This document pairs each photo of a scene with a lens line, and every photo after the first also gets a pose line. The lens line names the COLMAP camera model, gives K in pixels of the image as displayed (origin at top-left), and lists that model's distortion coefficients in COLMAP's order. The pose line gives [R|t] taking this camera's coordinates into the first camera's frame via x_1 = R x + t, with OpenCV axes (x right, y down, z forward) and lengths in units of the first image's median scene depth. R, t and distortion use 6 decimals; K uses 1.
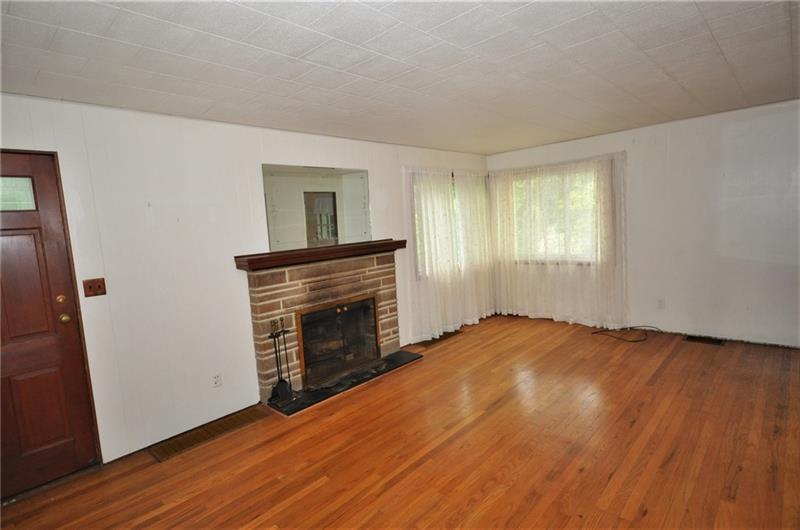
lens RADIAL K [[411.5, 0, 399.0], [0, 411.5, 264.2], [0, 0, 1]] dist [0.013012, -0.000221]
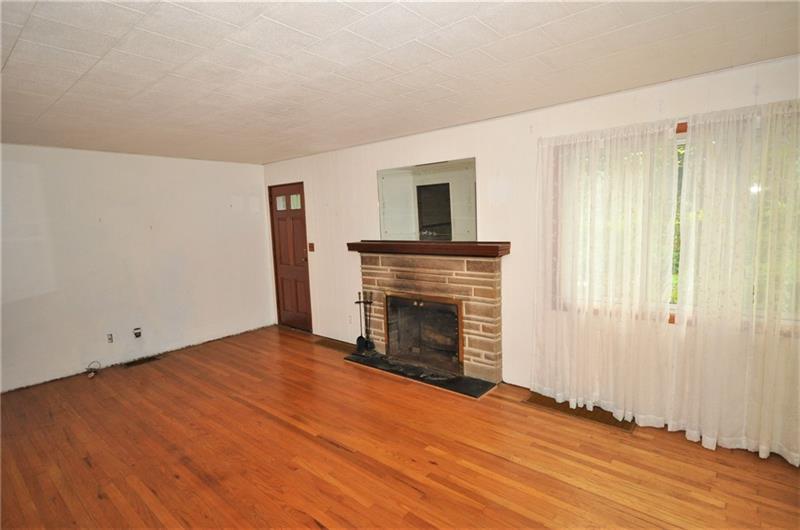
lens RADIAL K [[411.5, 0, 399.2], [0, 411.5, 265.9], [0, 0, 1]] dist [0.013012, -0.000221]
pose [[0.045474, 0.180386, -0.982544, 0.852932], [-0.071328, 0.981638, 0.176918, -0.161992], [0.996416, 0.062038, 0.057505, 0.884912]]
